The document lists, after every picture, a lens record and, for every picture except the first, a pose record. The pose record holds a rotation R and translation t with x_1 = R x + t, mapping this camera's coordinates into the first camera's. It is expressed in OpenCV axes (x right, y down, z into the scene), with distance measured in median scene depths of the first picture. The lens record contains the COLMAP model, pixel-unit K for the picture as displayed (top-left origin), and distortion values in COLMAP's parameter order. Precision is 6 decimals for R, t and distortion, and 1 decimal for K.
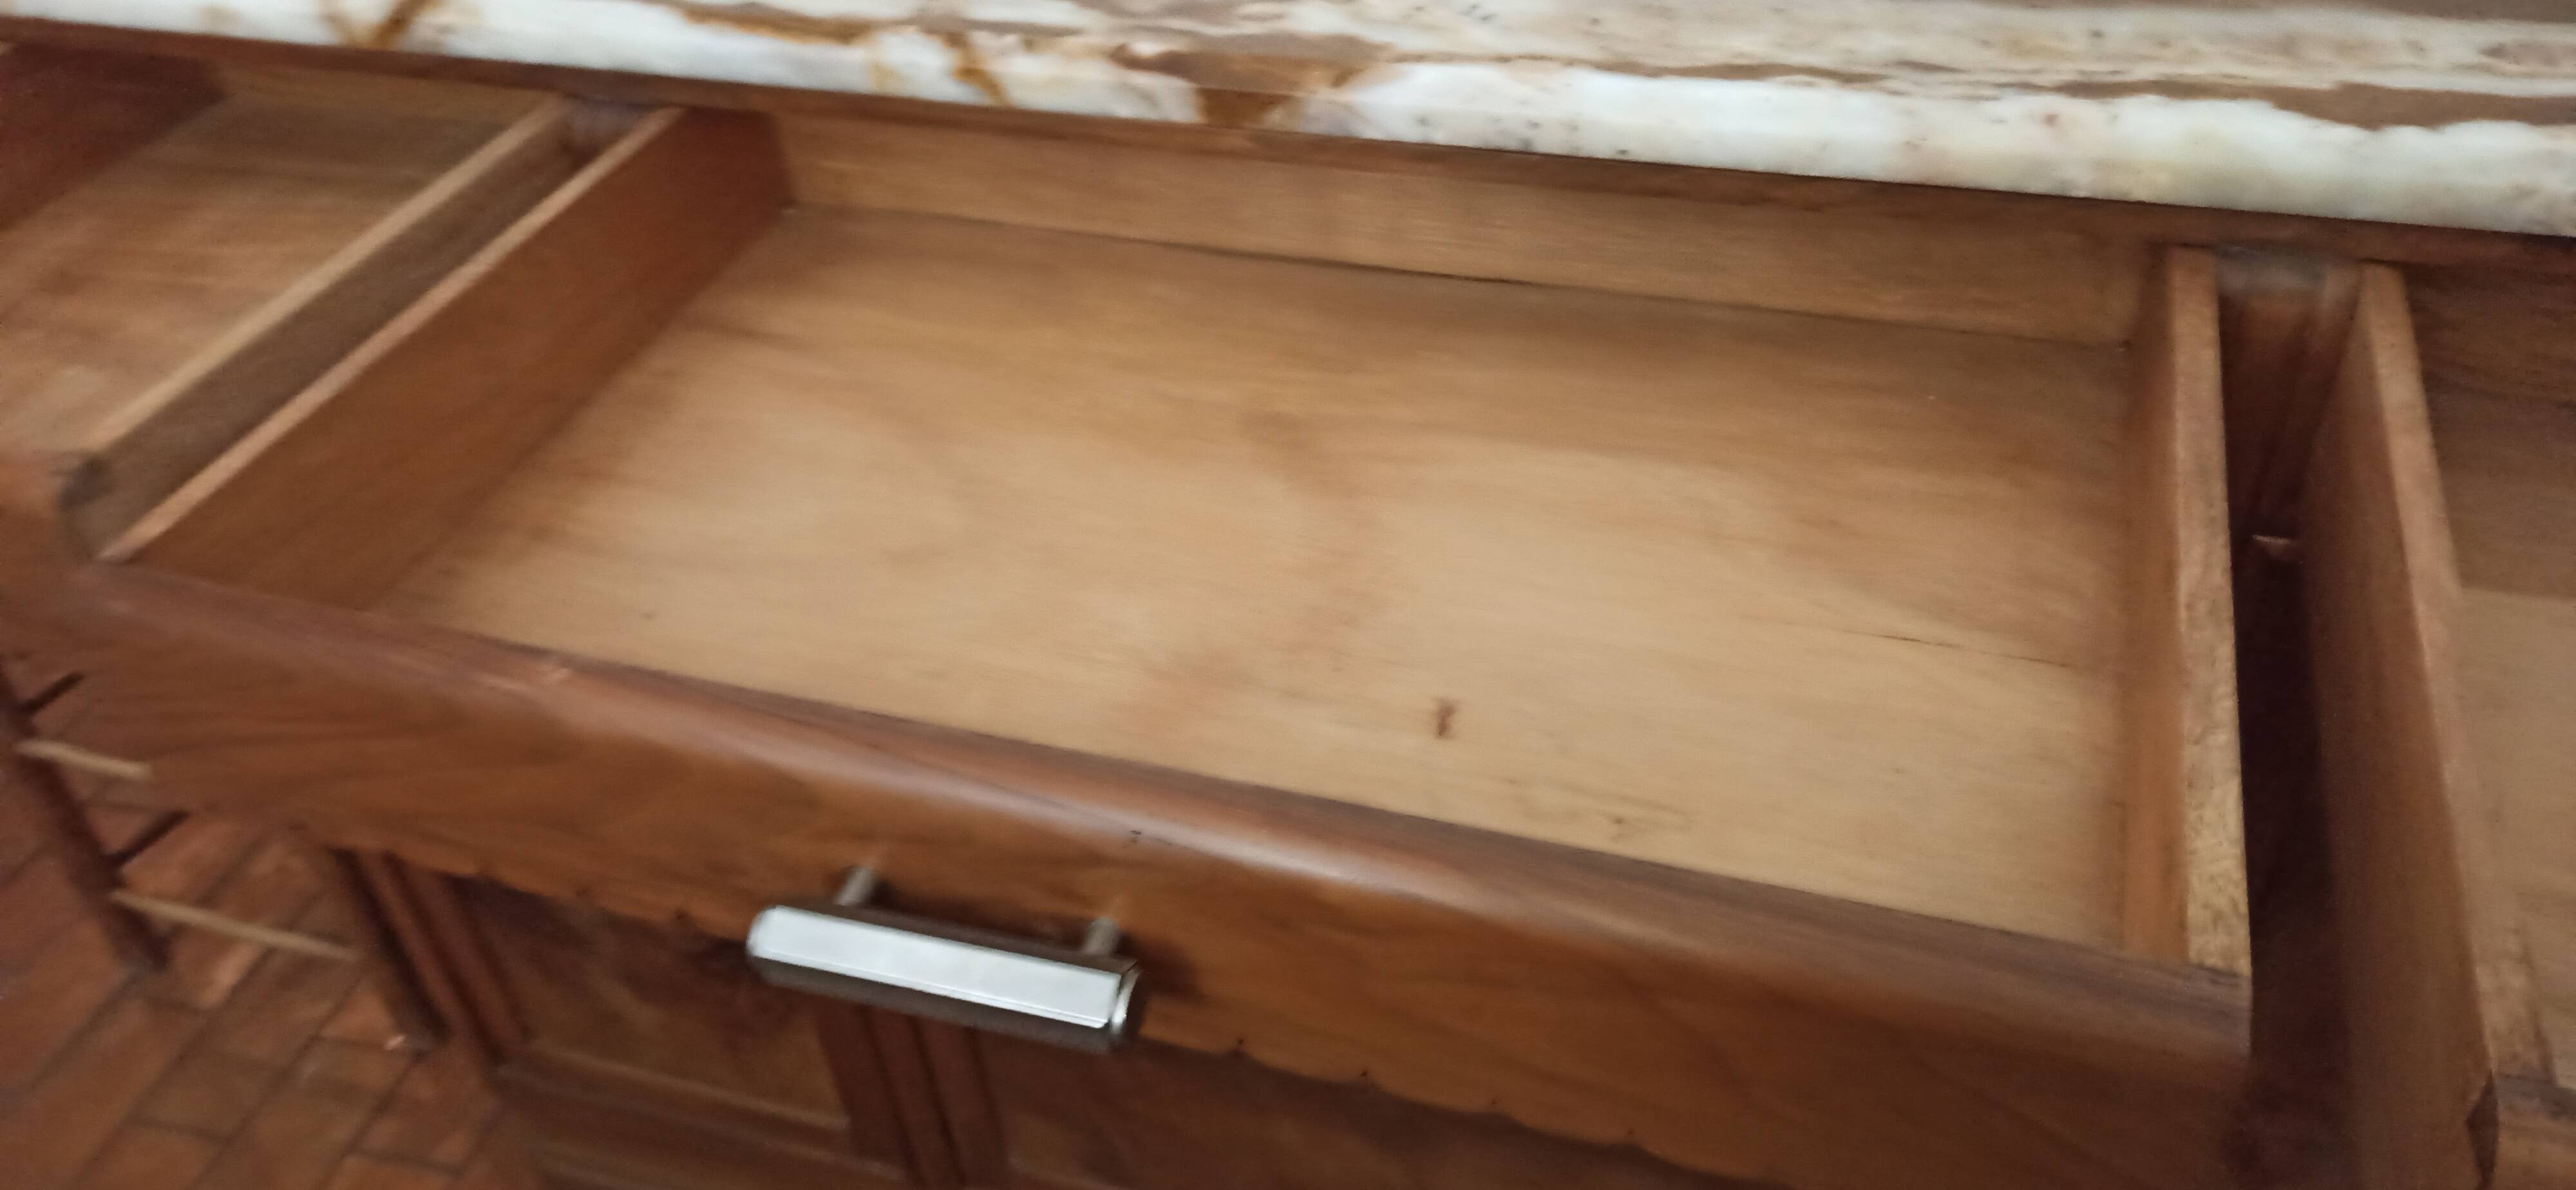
lens RADIAL K [[1896.2, 0, 1300.6], [0, 1896.2, 589.6], [0, 0, 1]] dist [0.070802, -0.095100]
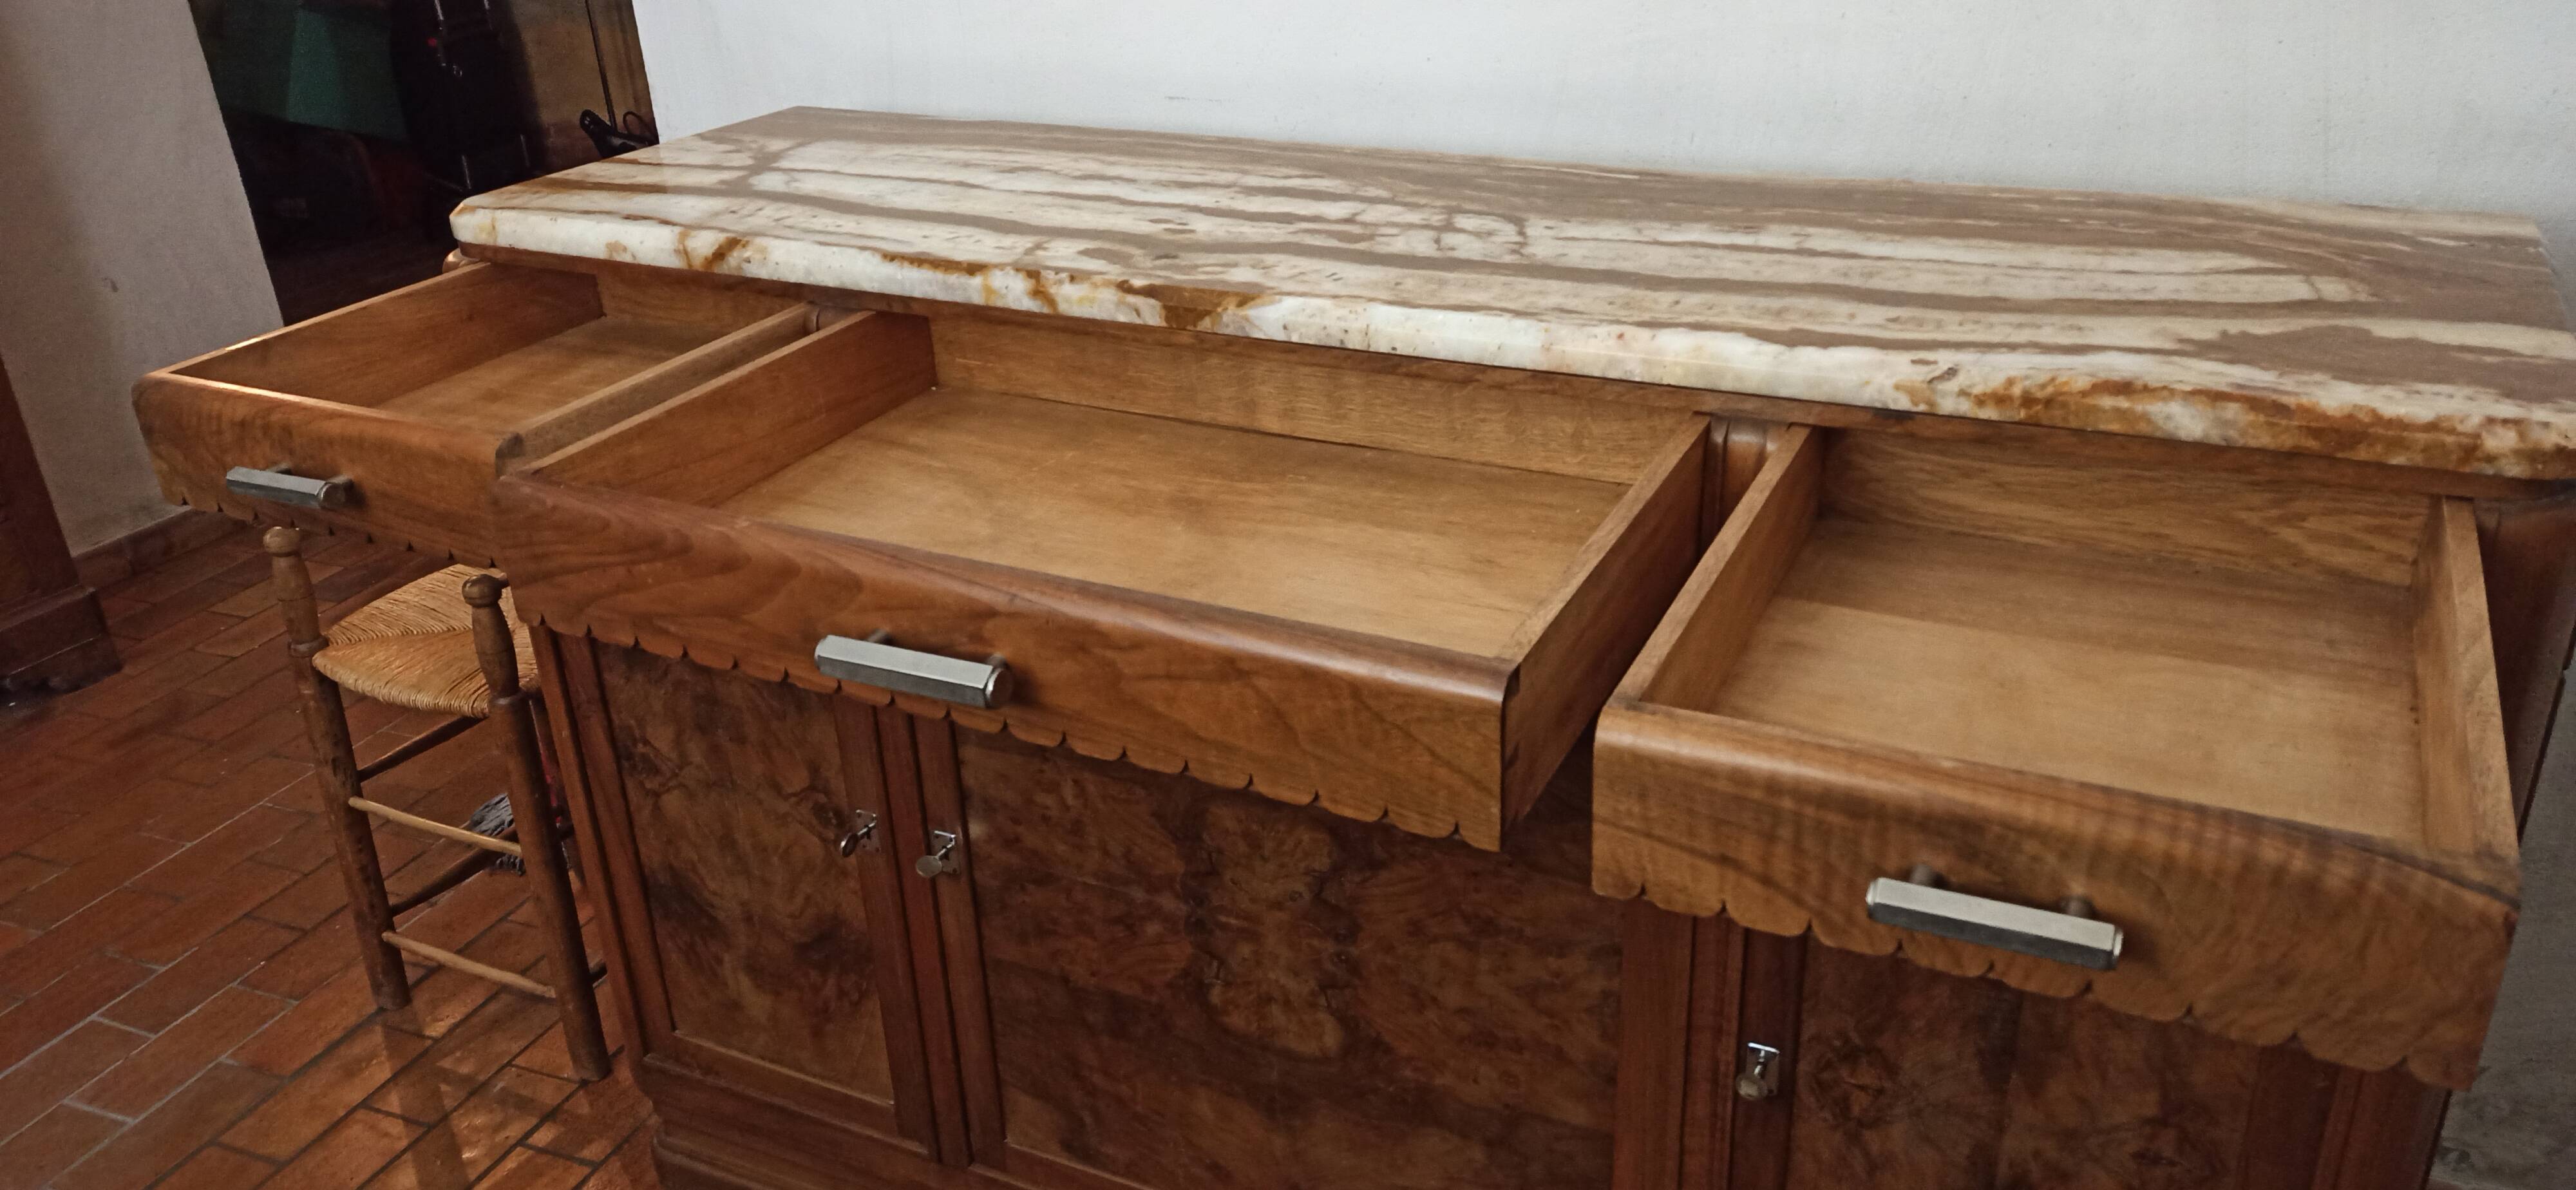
lens RADIAL K [[1886.6, 0, 1298.3], [0, 1886.6, 596.9], [0, 0, 1]] dist [0.093491, -0.101647]
pose [[0.989491, 0.084297, -0.117482, 0.283430], [-0.108542, 0.969823, -0.218318, 0.342294], [0.095533, 0.228775, 0.968780, -0.560240]]
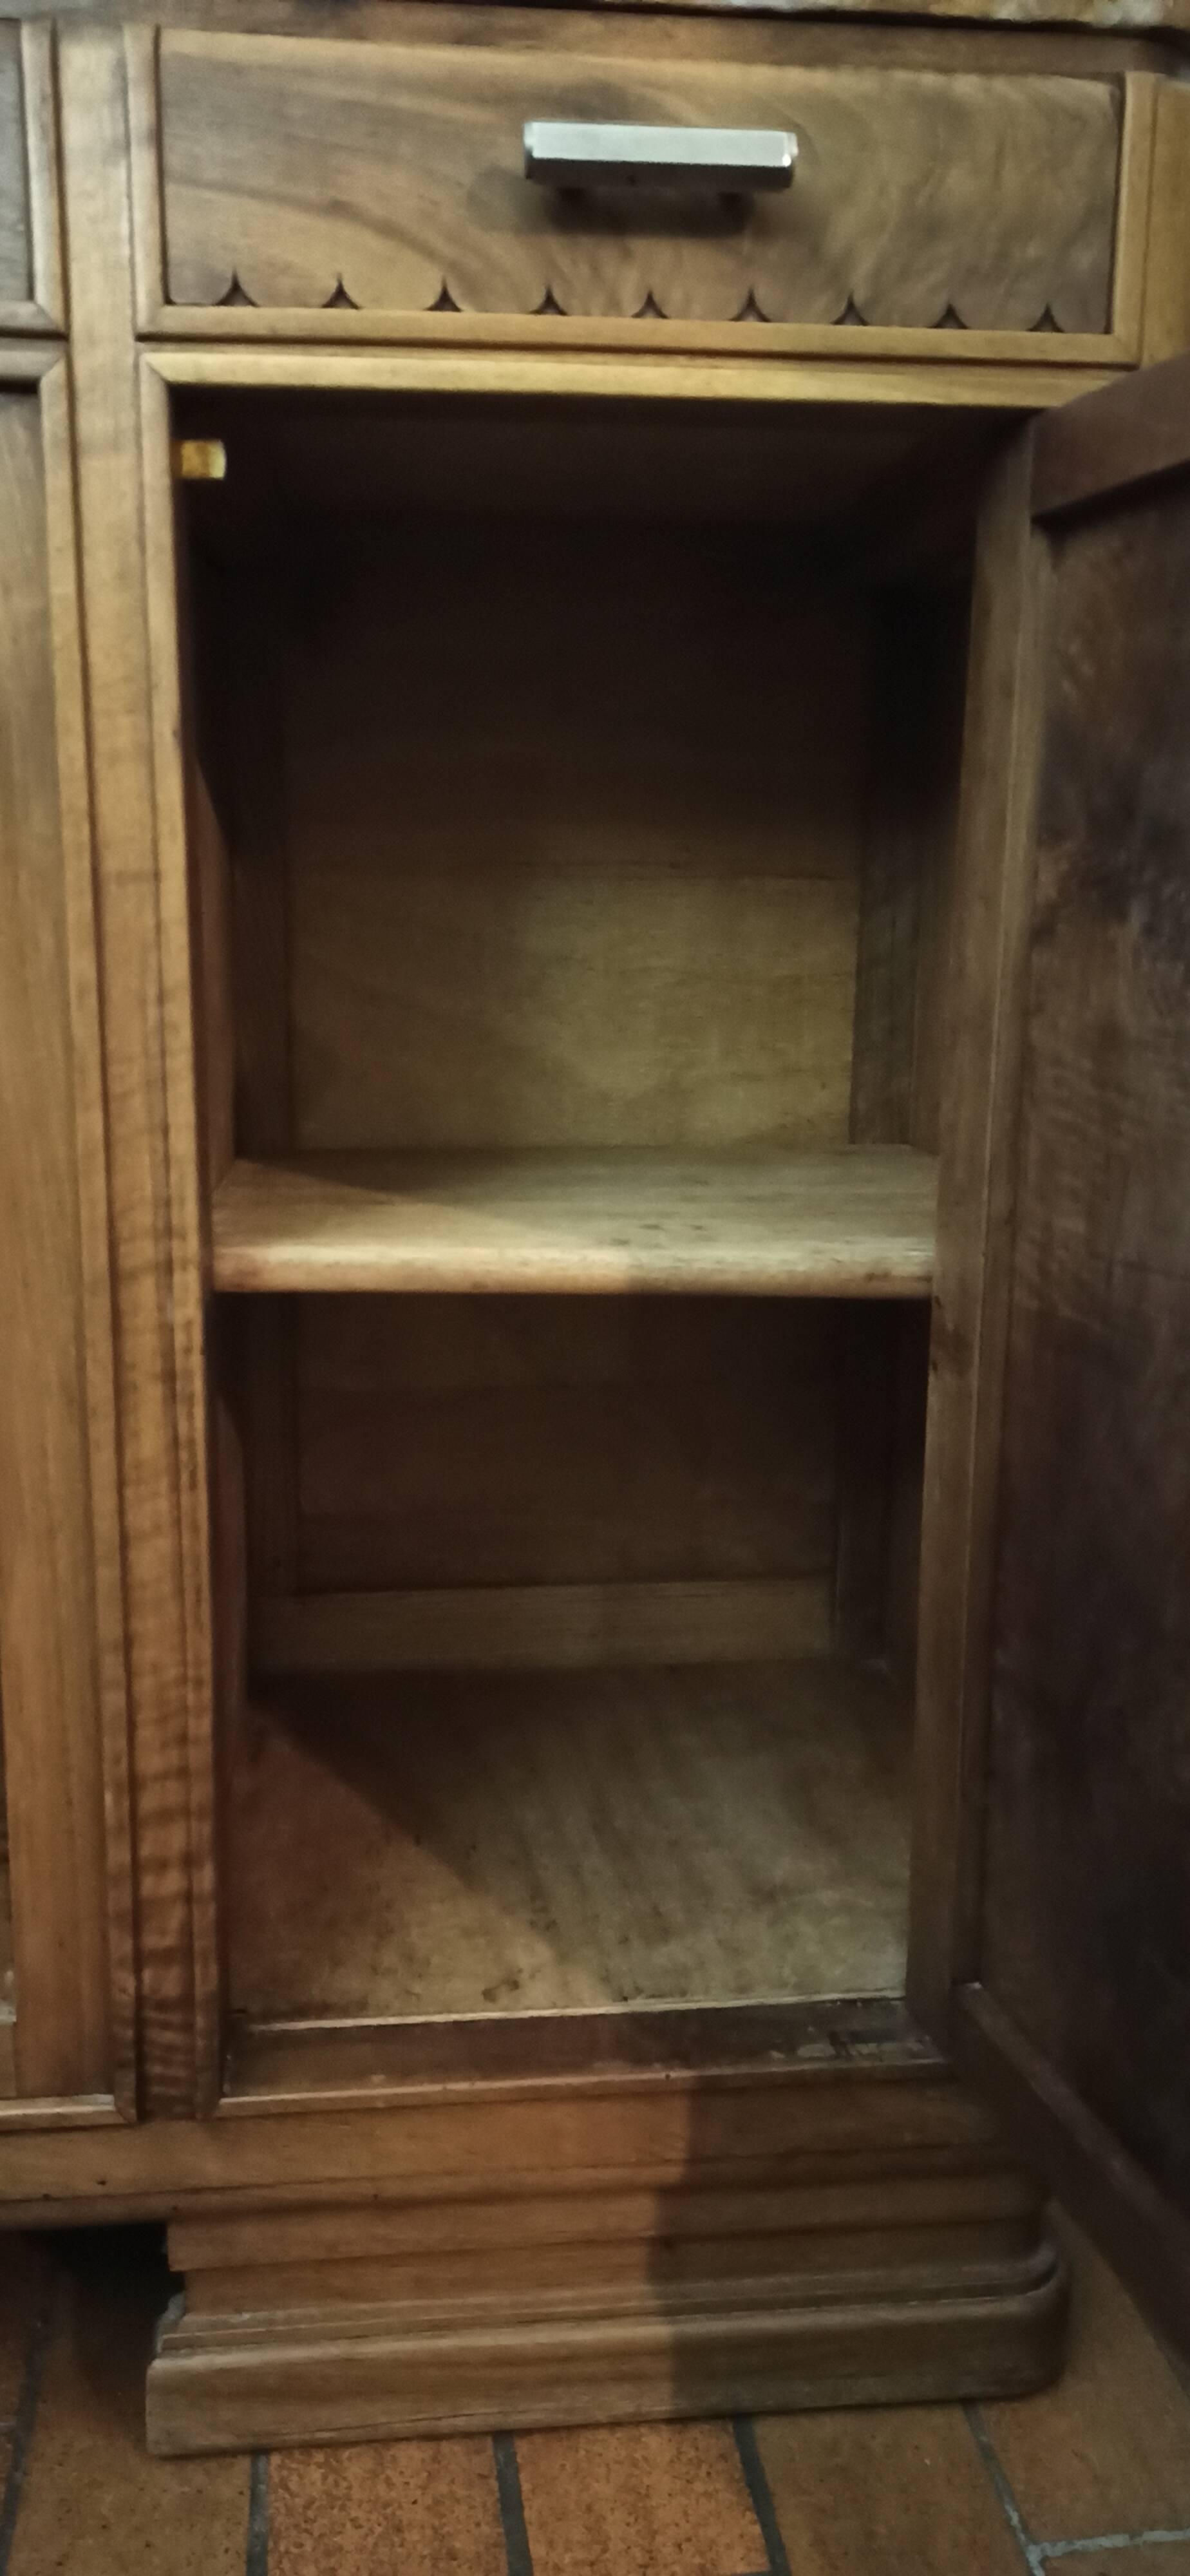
lens RADIAL K [[1940.3, 0, 598.8], [0, 1940.3, 1257.0], [0, 0, 1]] dist [0.089089, -0.097480]
pose [[0.912306, -0.009843, 0.409390, 0.281623], [0.196817, 0.887216, -0.417267, 0.765706], [-0.359110, 0.461250, 0.811350, 0.330366]]
